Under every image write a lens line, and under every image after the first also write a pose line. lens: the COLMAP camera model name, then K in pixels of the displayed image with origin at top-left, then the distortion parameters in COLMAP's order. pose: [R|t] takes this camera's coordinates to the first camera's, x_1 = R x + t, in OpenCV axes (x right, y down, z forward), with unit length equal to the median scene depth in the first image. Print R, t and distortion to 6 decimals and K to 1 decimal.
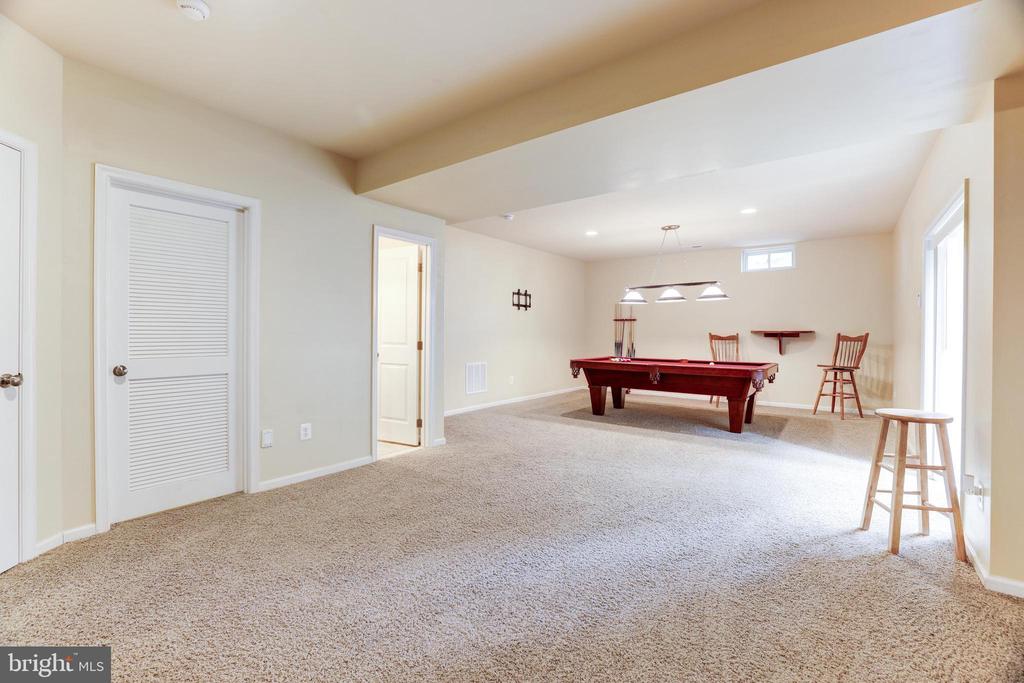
lens RADIAL K [[441.6, 0, 515.8], [0, 441.6, 336.5], [0, 0, 1]] dist [-0.026862, 0.002236]
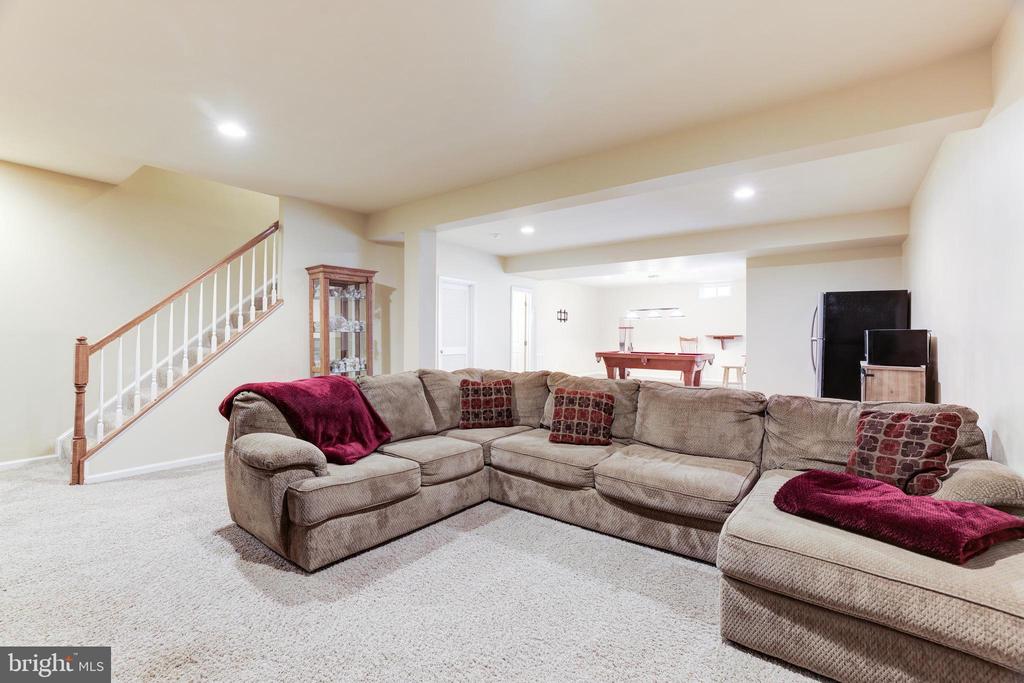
lens RADIAL K [[441.6, 0, 508.7], [0, 441.6, 338.5], [0, 0, 1]] dist [-0.026862, 0.002236]
pose [[0.999934, -0.000628, -0.011482, -0.177542], [0.000609, 0.999998, -0.001626, 0.002052], [0.011483, 0.001619, 0.999933, -0.661684]]
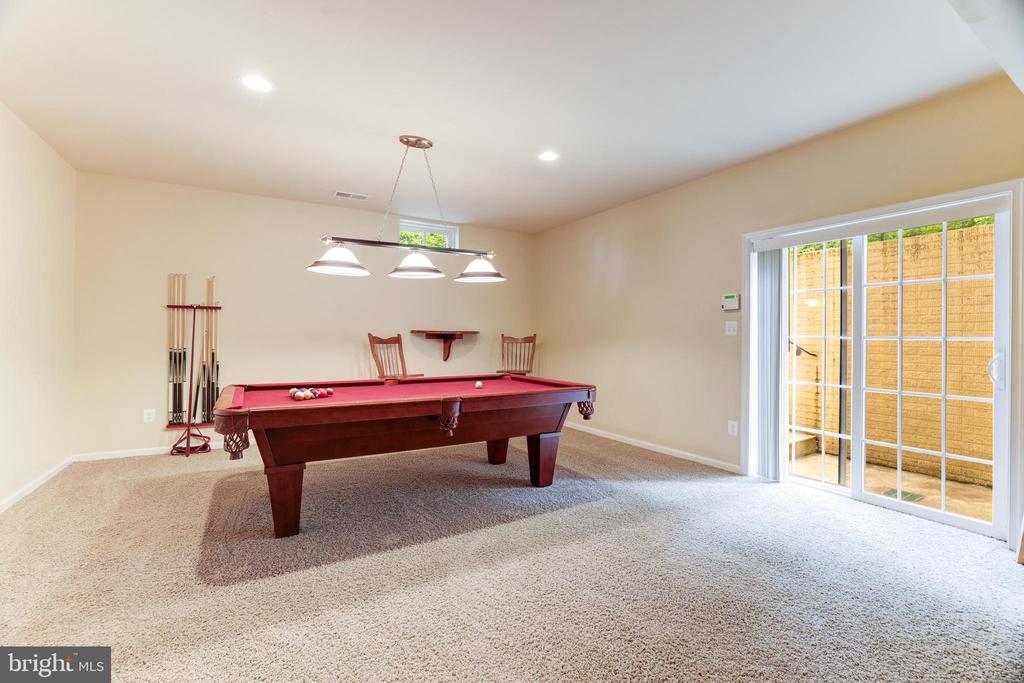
lens RADIAL K [[441.6, 0, 509.3], [0, 441.6, 332.4], [0, 0, 1]] dist [-0.026862, 0.002236]
pose [[0.390093, 0.004995, 0.920762, -0.093985], [0.005180, 0.999958, -0.007619, -0.003711], [-0.920761, 0.007742, 0.390051, 0.601221]]
